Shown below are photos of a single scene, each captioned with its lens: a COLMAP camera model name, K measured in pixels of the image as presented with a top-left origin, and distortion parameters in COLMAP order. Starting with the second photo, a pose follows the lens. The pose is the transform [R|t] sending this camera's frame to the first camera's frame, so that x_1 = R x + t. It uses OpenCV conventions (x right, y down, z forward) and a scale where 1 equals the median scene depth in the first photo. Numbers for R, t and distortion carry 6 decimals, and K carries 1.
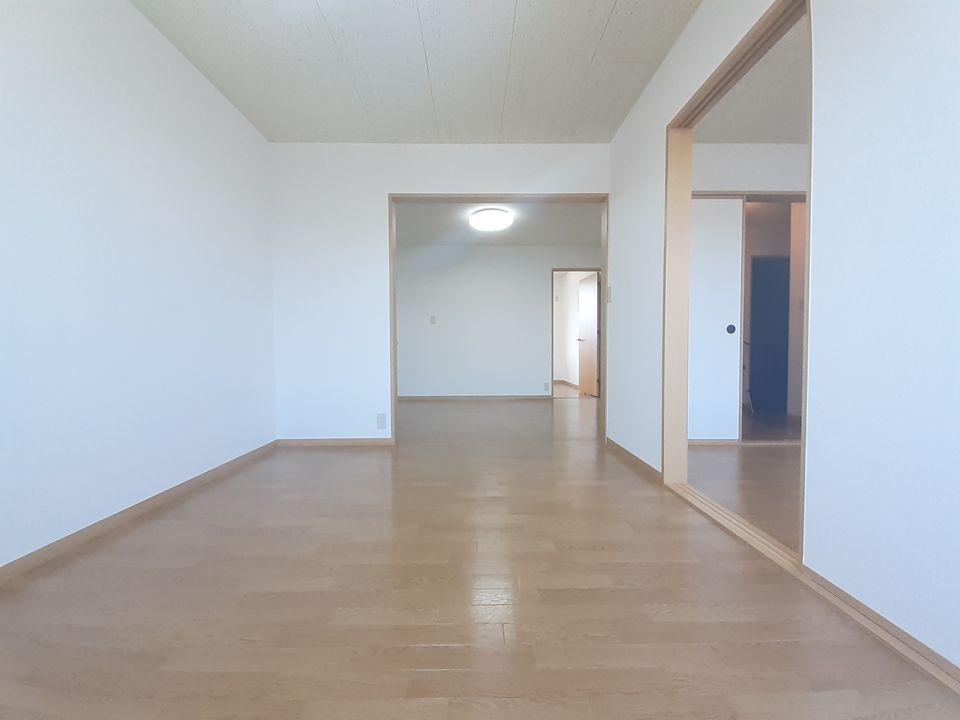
lens RADIAL K [[385.7, 0, 480.0], [0, 385.7, 360.0], [0, 0, 1]] dist [0.021586, -0.000050]
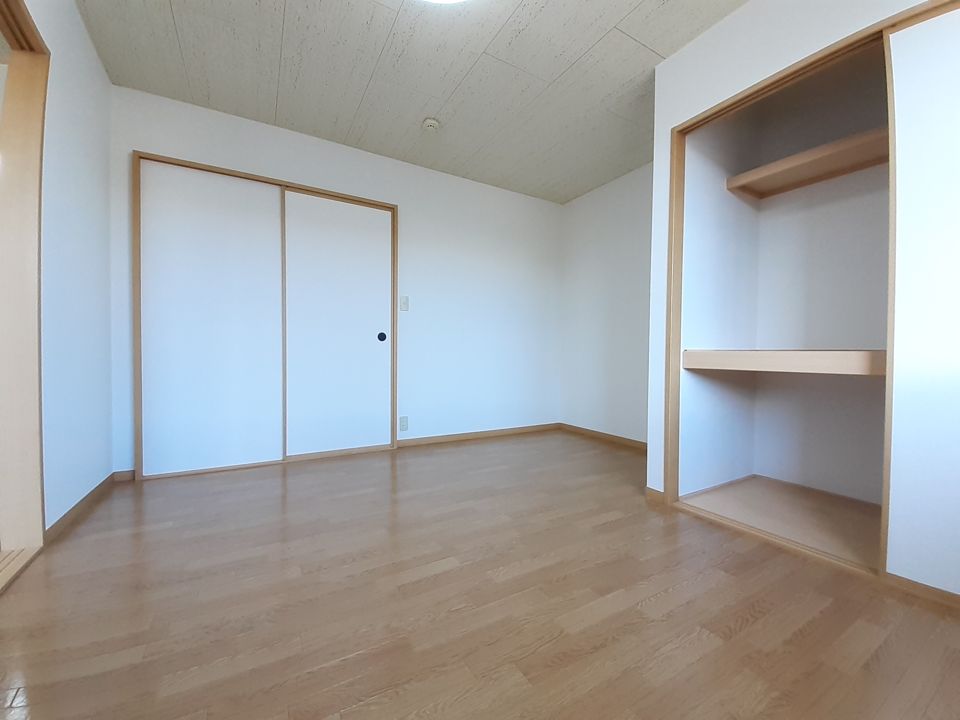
lens RADIAL K [[382.5, 0, 480.2], [0, 382.5, 361.7], [0, 0, 1]] dist [0.022598, -0.015184]
pose [[0.867949, 0.008772, 0.496575, -0.229492], [-0.005126, 0.999949, -0.008705, -0.005346], [-0.496626, 0.005010, 0.867950, -0.012793]]
